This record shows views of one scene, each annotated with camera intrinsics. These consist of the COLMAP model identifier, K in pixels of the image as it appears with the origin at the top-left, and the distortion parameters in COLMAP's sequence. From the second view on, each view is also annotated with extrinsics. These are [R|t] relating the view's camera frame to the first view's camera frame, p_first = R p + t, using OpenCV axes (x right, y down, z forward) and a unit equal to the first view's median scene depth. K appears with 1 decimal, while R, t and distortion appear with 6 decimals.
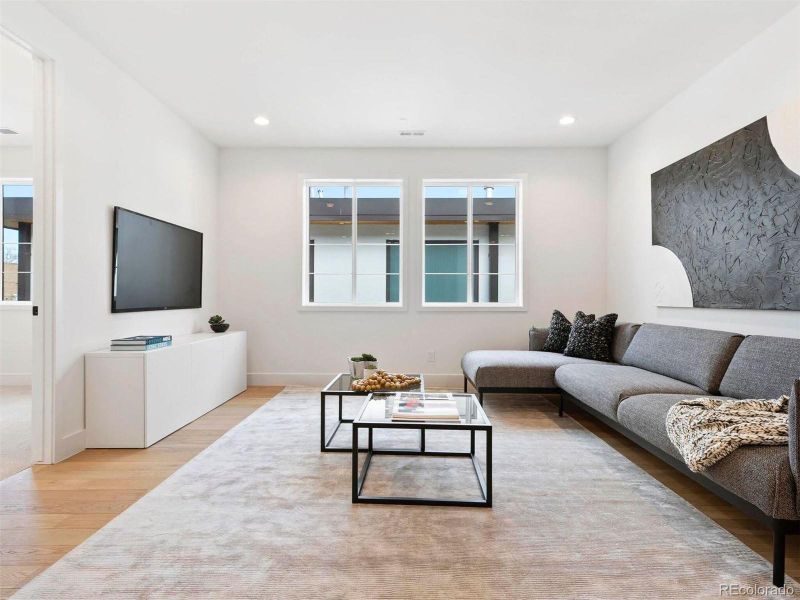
lens RADIAL K [[412.9, 0, 397.3], [0, 412.9, 299.7], [0, 0, 1]] dist [0.008273, -0.001087]
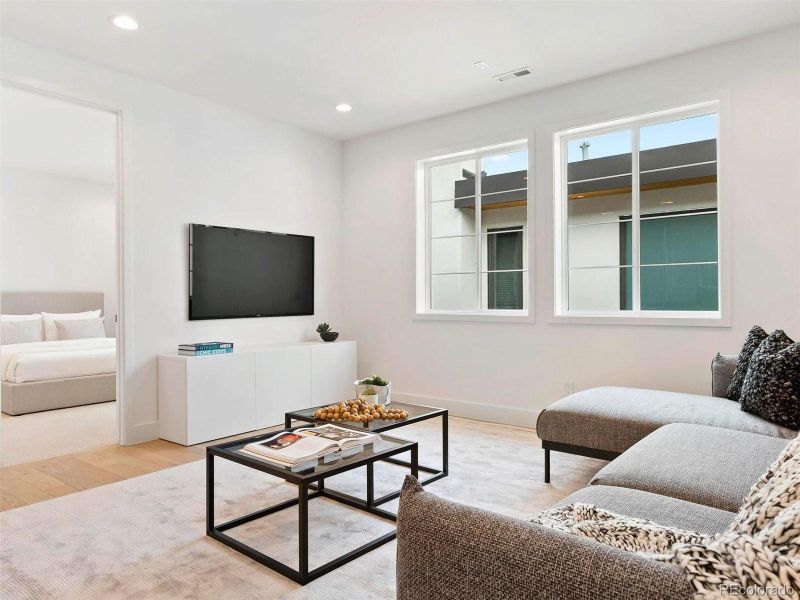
lens RADIAL K [[541.7, 0, 399.7], [0, 541.7, 293.1], [0, 0, 1]] dist [0.028170, -0.001235]
pose [[0.796480, -0.013913, -0.604504, 0.443734], [0.005749, 0.999864, -0.015437, -0.010436], [0.604637, 0.008820, 0.796452, 0.130564]]
